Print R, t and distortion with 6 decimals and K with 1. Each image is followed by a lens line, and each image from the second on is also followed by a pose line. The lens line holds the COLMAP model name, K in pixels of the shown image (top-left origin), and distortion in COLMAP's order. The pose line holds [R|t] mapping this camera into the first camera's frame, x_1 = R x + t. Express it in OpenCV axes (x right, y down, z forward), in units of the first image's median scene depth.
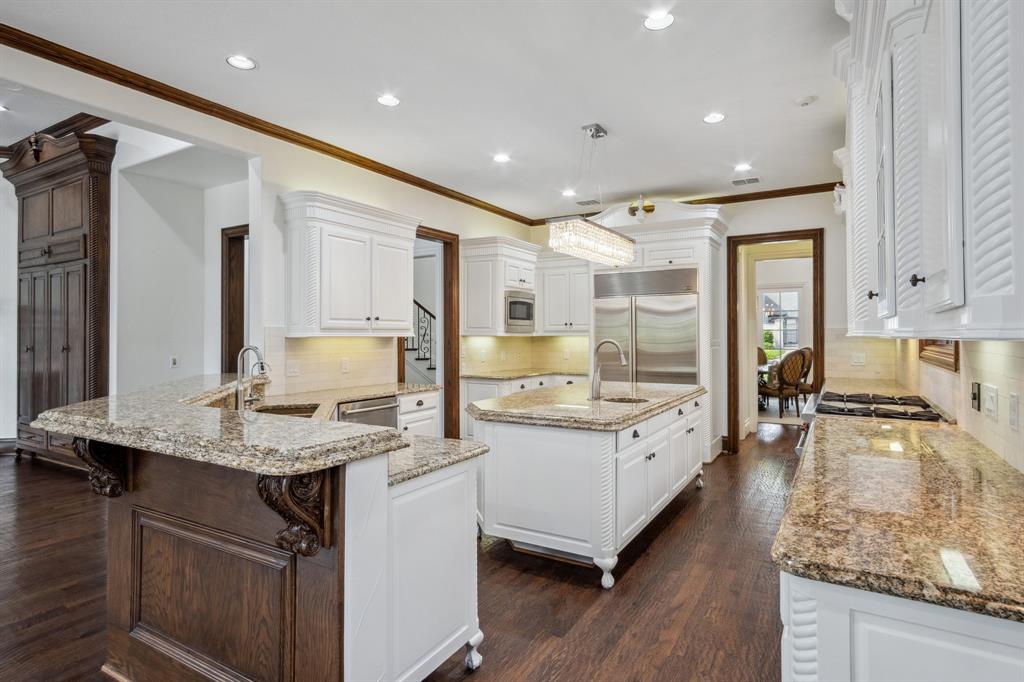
lens RADIAL K [[545.1, 0, 507.8], [0, 545.1, 333.0], [0, 0, 1]] dist [0.001504, -0.000424]
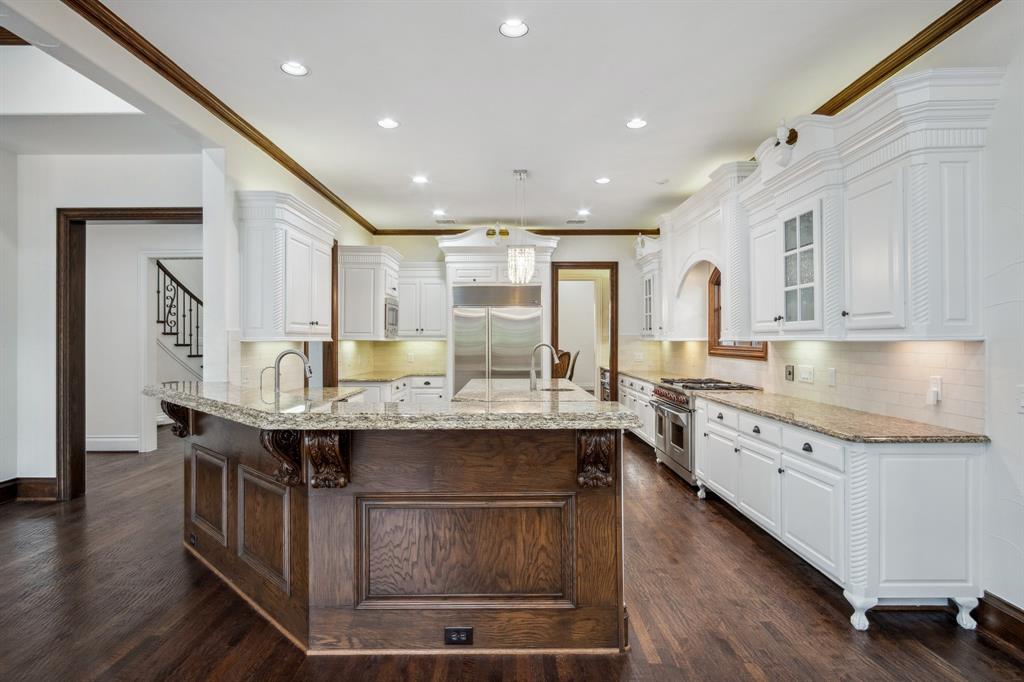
lens RADIAL K [[550.0, 0, 507.5], [0, 550.0, 340.0], [0, 0, 1]] dist [-0.007641, -0.001569]
pose [[0.857343, 0.000379, 0.514745, -0.432024], [-0.002156, 0.999994, 0.002854, 0.000711], [-0.514740, -0.003557, 0.857339, -0.046719]]
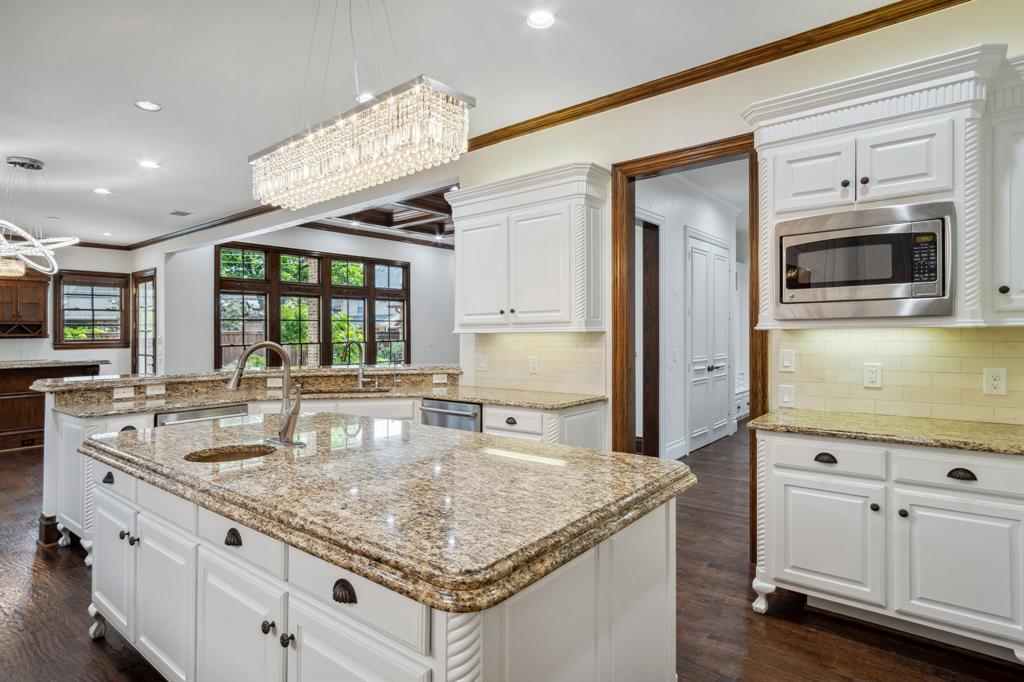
lens RADIAL K [[550.0, 0, 507.5], [0, 550.0, 340.0], [0, 0, 1]] dist [-0.007641, -0.001569]
pose [[-0.143640, 0.015750, -0.989505, 0.564061], [0.015355, 0.999788, 0.013685, 0.005921], [0.989511, -0.013228, -0.143852, 1.051743]]
